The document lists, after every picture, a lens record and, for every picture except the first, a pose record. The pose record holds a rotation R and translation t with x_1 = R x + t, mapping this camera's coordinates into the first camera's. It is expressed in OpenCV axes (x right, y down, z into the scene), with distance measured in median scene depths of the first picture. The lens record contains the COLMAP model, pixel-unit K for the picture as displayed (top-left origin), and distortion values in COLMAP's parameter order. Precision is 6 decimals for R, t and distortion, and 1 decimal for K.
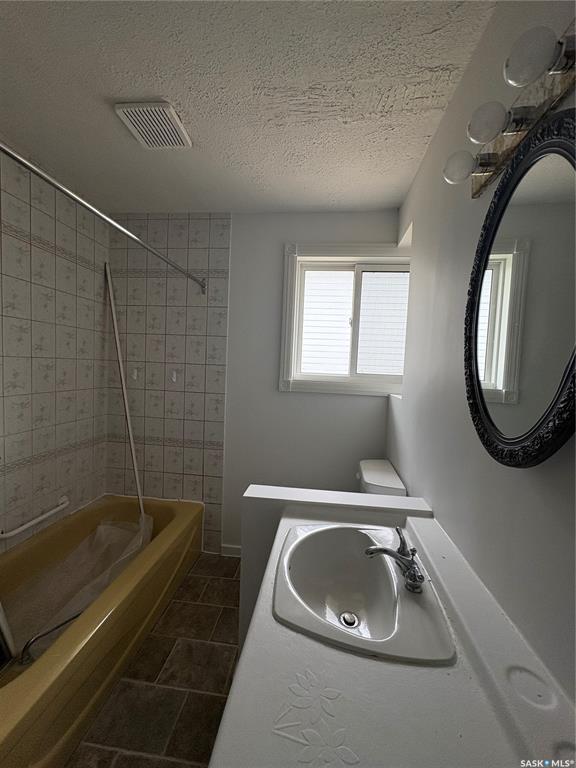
lens RADIAL K [[305.6, 0, 288.0], [0, 305.6, 384.0], [0, 0, 1]] dist [-0.000204, 0.000258]
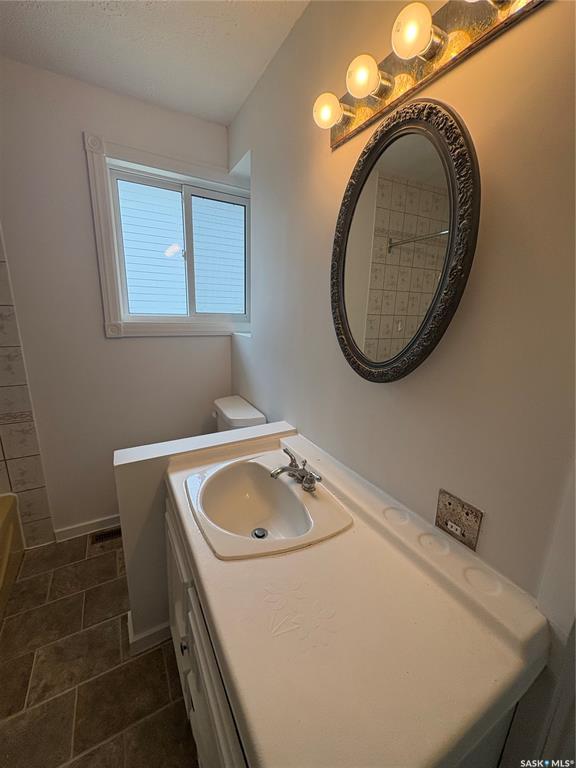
lens RADIAL K [[305.6, 0, 288.0], [0, 305.6, 384.0], [0, 0, 1]] dist [-0.000204, 0.000258]
pose [[0.810735, -0.156586, 0.564083, -0.144849], [0.039554, 0.976014, 0.214085, -0.013493], [-0.584076, -0.151255, 0.797482, 0.052143]]
